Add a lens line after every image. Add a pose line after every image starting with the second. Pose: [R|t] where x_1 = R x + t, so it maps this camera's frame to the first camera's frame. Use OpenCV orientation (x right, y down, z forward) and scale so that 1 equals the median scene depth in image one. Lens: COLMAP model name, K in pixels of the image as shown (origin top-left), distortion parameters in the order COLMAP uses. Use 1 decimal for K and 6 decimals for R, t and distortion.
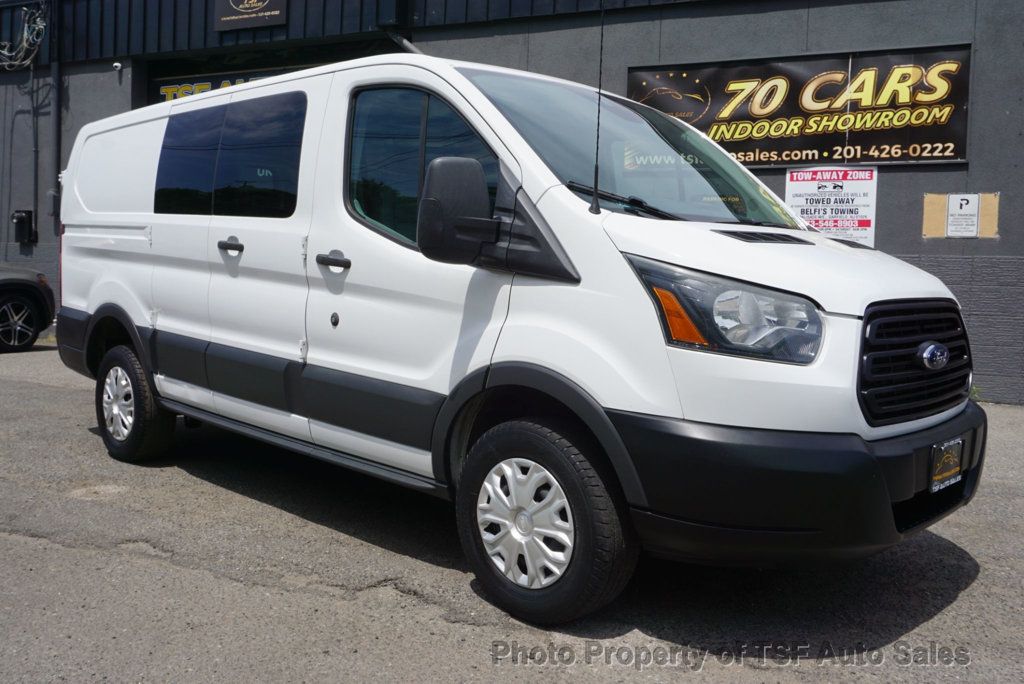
lens RADIAL K [[918.7, 0, 512.0], [0, 918.7, 342.0], [0, 0, 1]] dist [-0.007410, 0.006062]
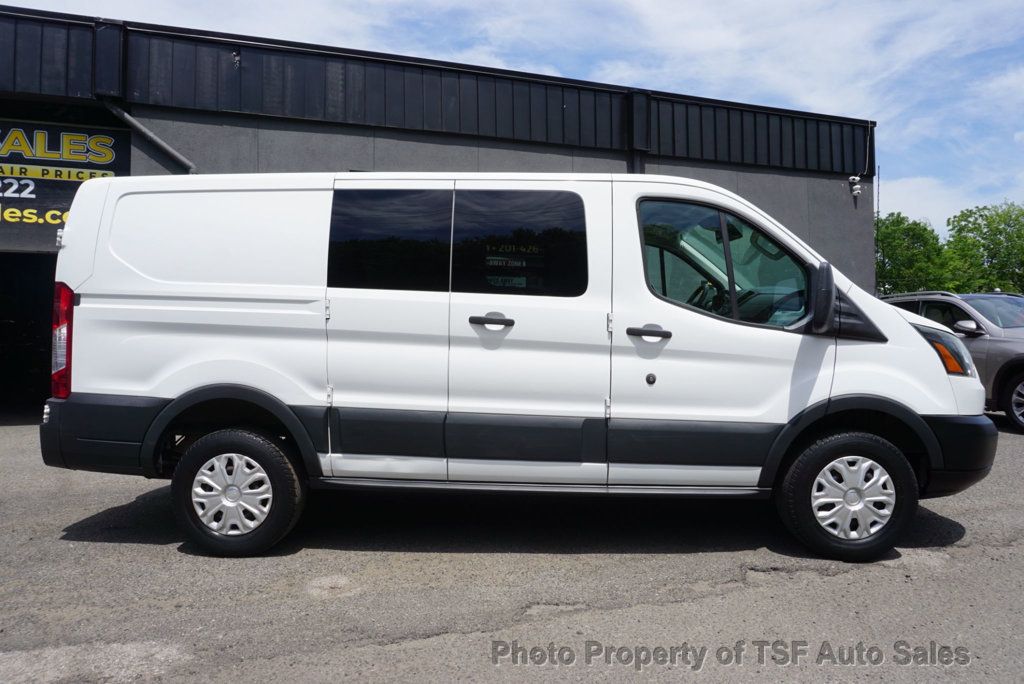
lens RADIAL K [[654.5, 0, 512.6], [0, 654.5, 301.1], [0, 0, 1]] dist [-0.050703, 0.001714]
pose [[0.725068, -0.015797, 0.688496, -0.873541], [0.072656, 0.995912, -0.053666, -0.089480], [-0.684834, 0.088935, 0.723252, 0.443131]]
